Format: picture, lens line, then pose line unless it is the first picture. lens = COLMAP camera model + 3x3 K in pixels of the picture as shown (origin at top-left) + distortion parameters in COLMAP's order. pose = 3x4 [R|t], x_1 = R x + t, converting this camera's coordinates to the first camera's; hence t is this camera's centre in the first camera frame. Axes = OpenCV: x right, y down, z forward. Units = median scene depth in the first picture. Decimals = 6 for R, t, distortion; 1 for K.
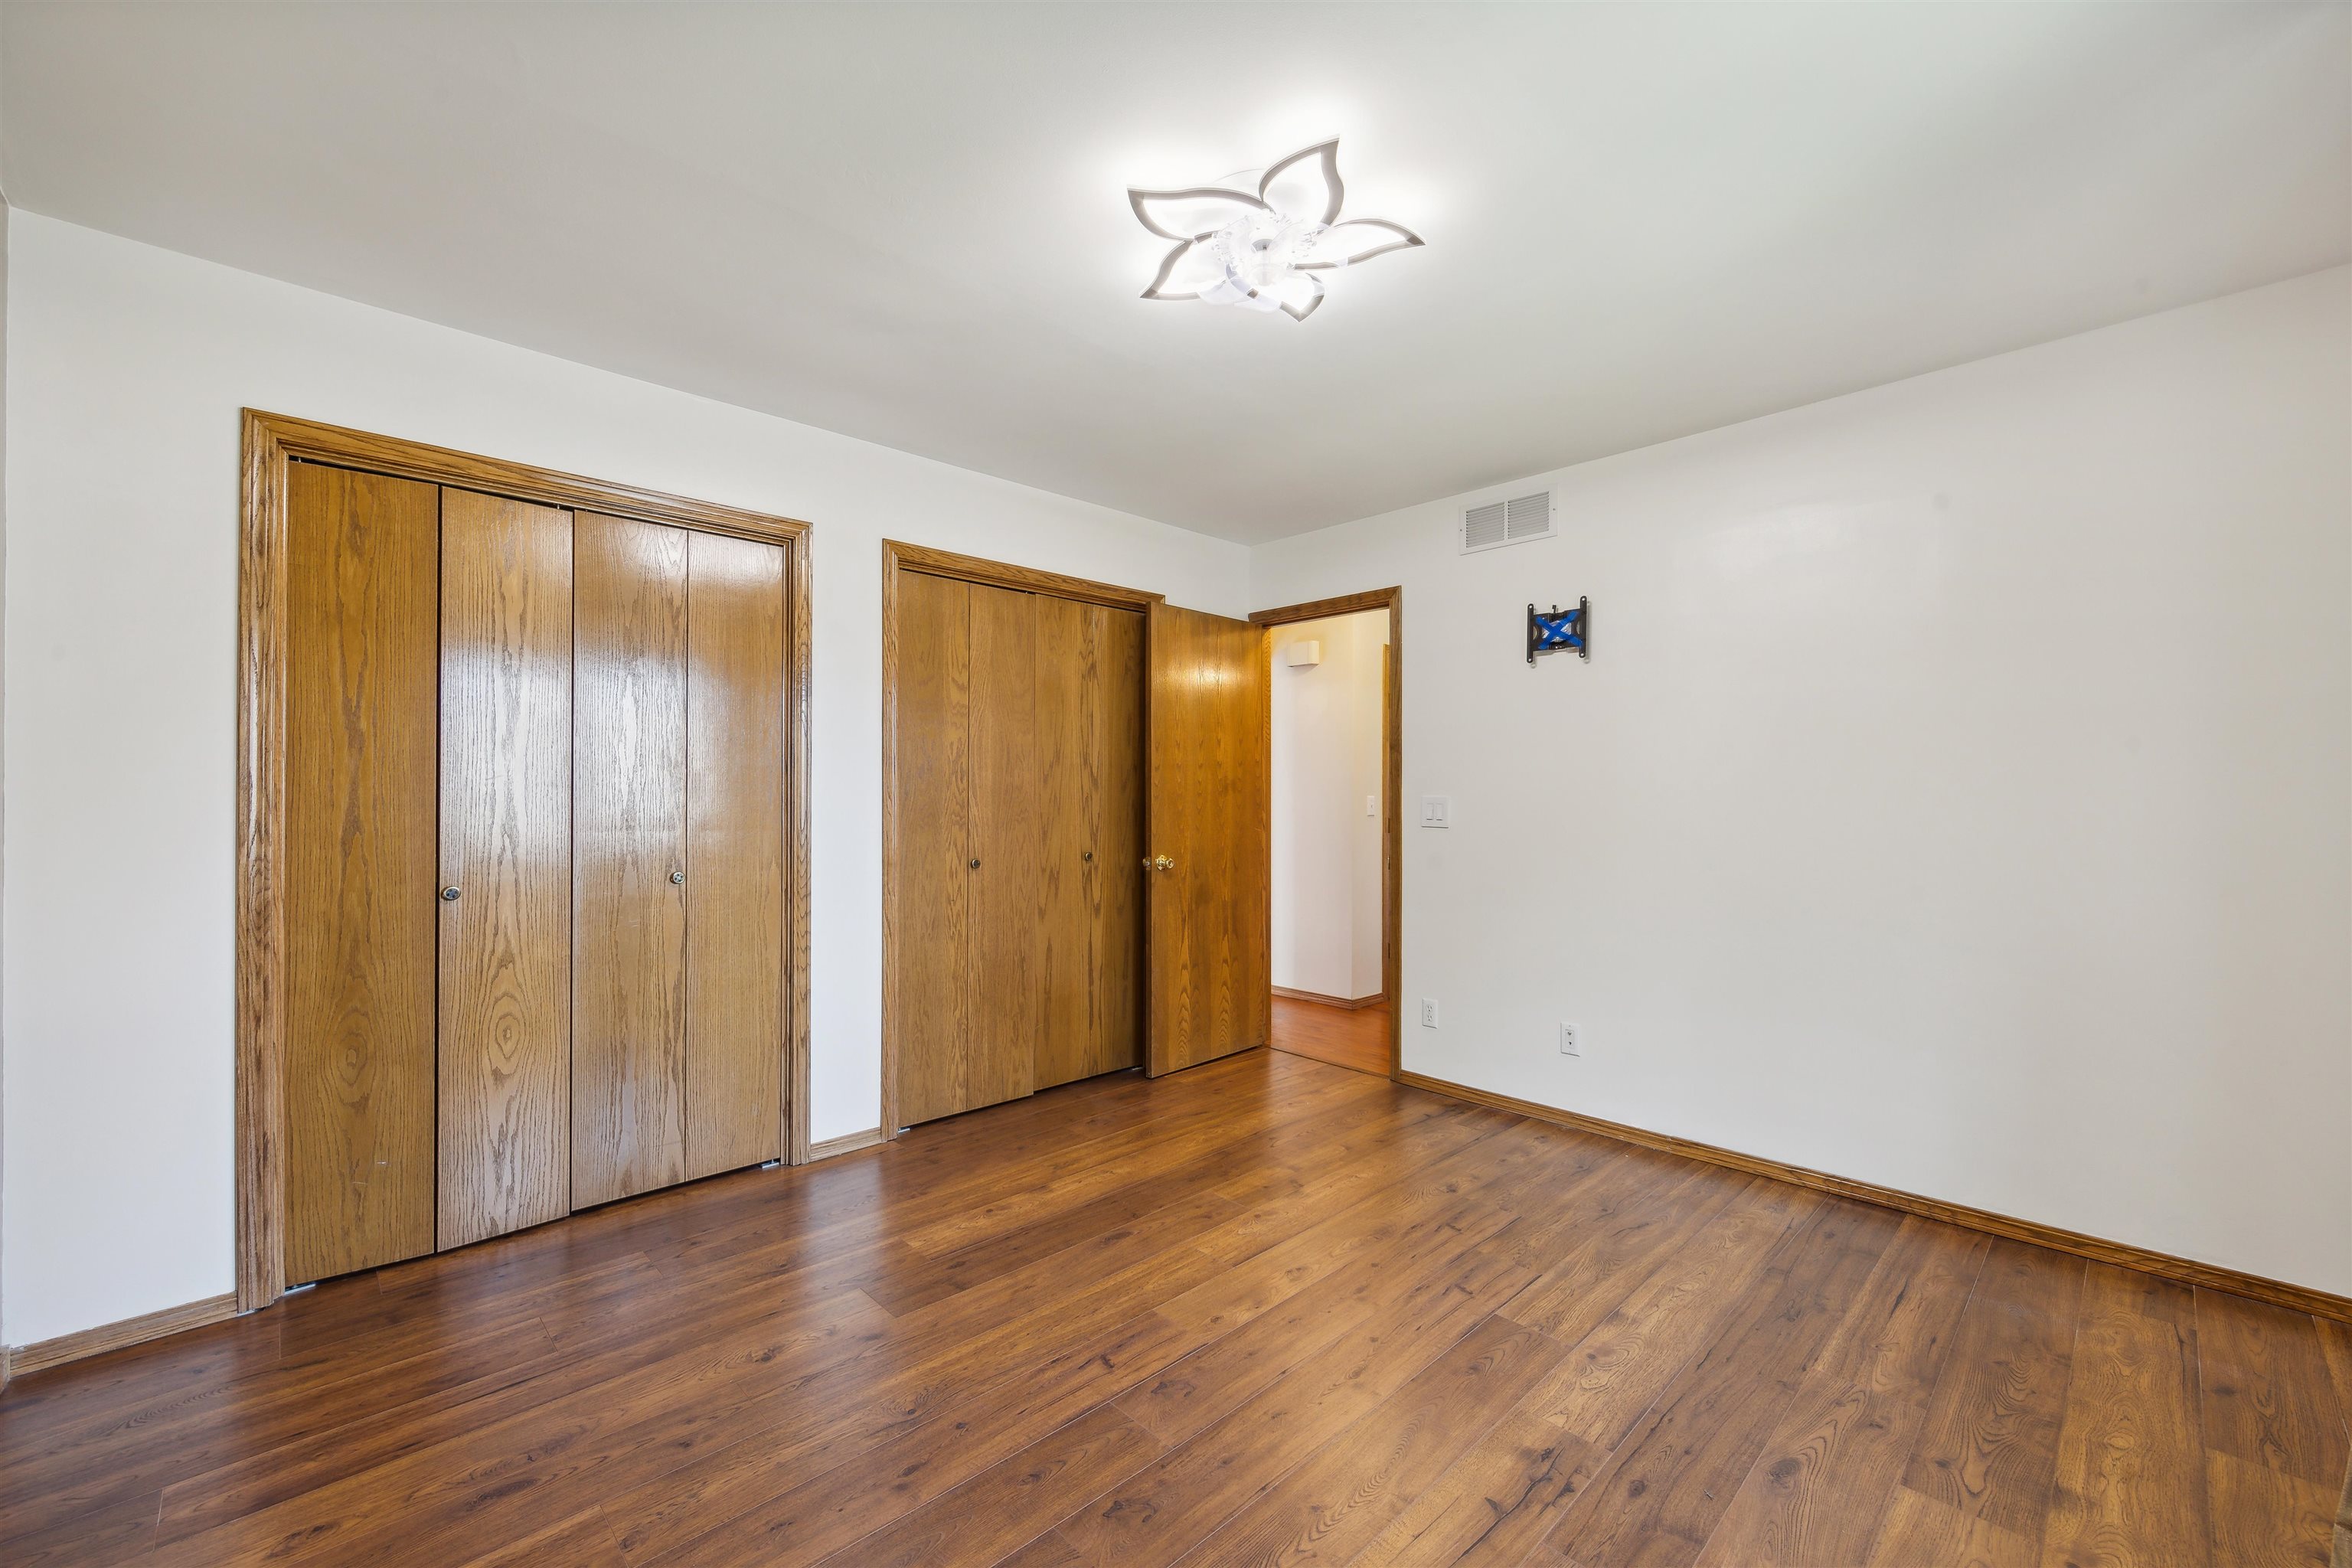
lens RADIAL K [[939.5, 0, 1180.3], [0, 939.5, 782.6], [0, 0, 1]] dist [-0.000372, -0.000721]
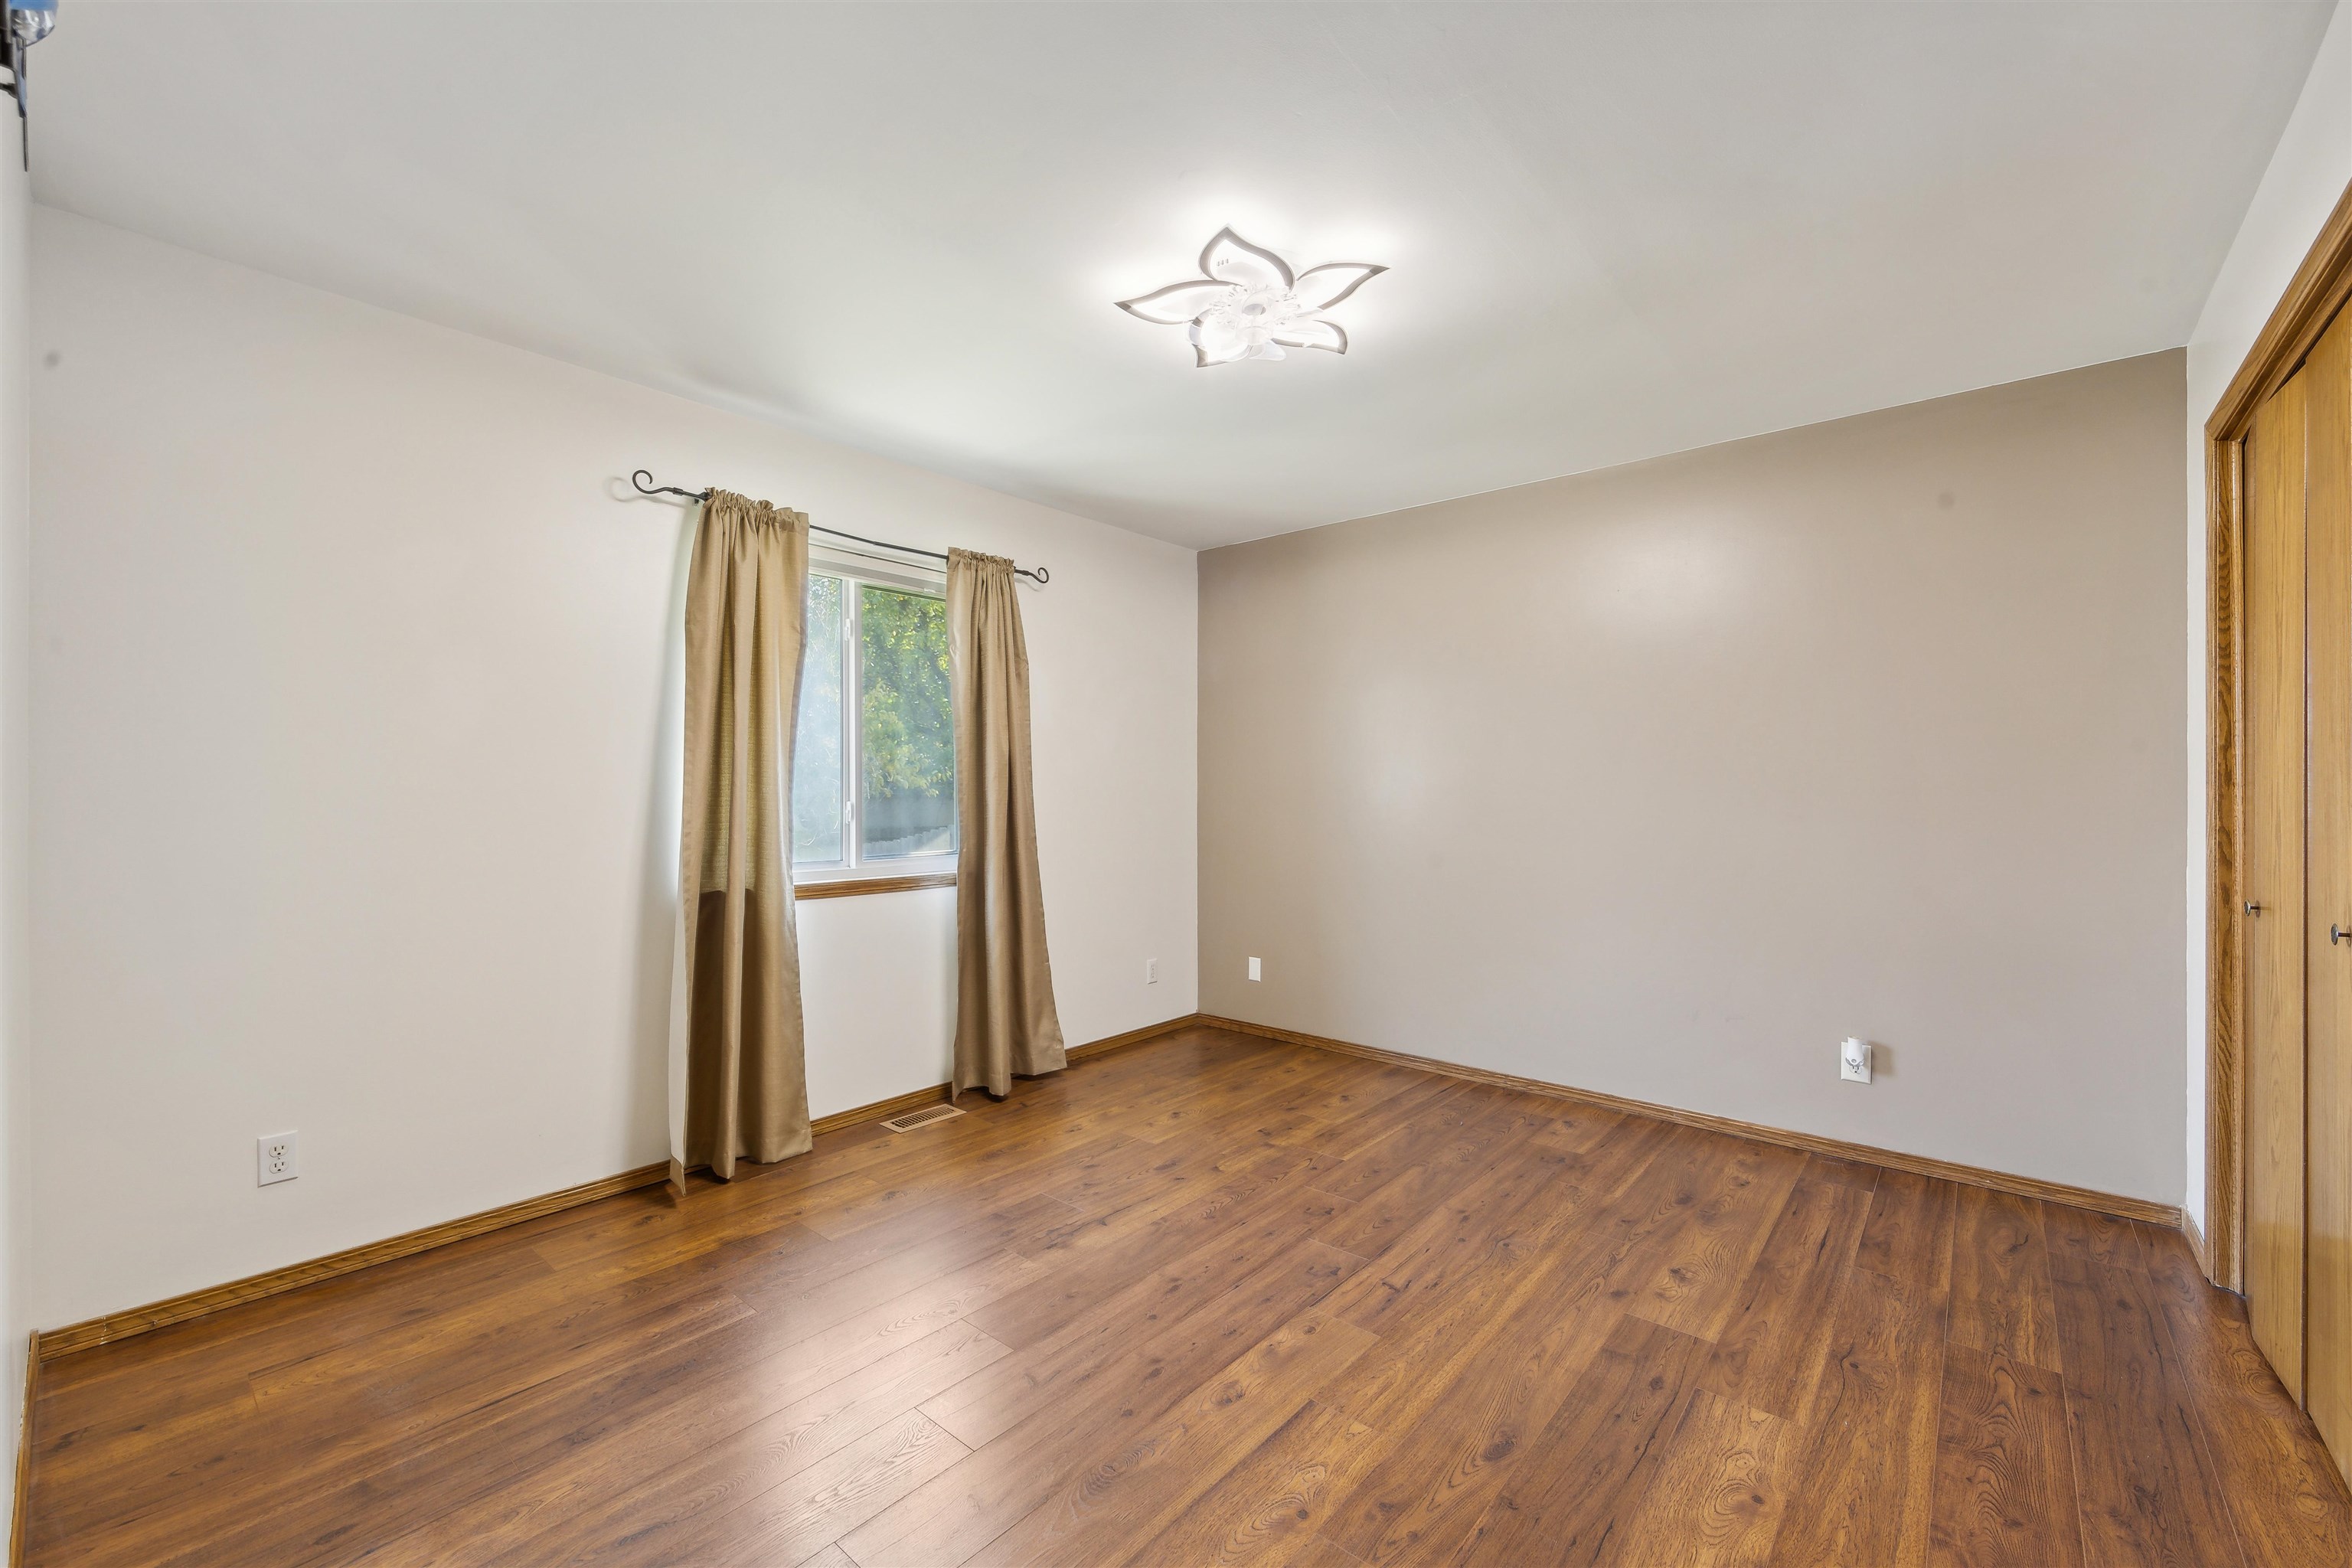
lens RADIAL K [[939.5, 0, 1172.9], [0, 939.5, 786.8], [0, 0, 1]] dist [-0.000372, -0.000721]
pose [[-0.996113, -0.002780, -0.088042, 0.266223], [-0.001073, 0.999811, -0.019432, 0.029842], [0.088079, -0.019262, -0.995927, 1.963884]]
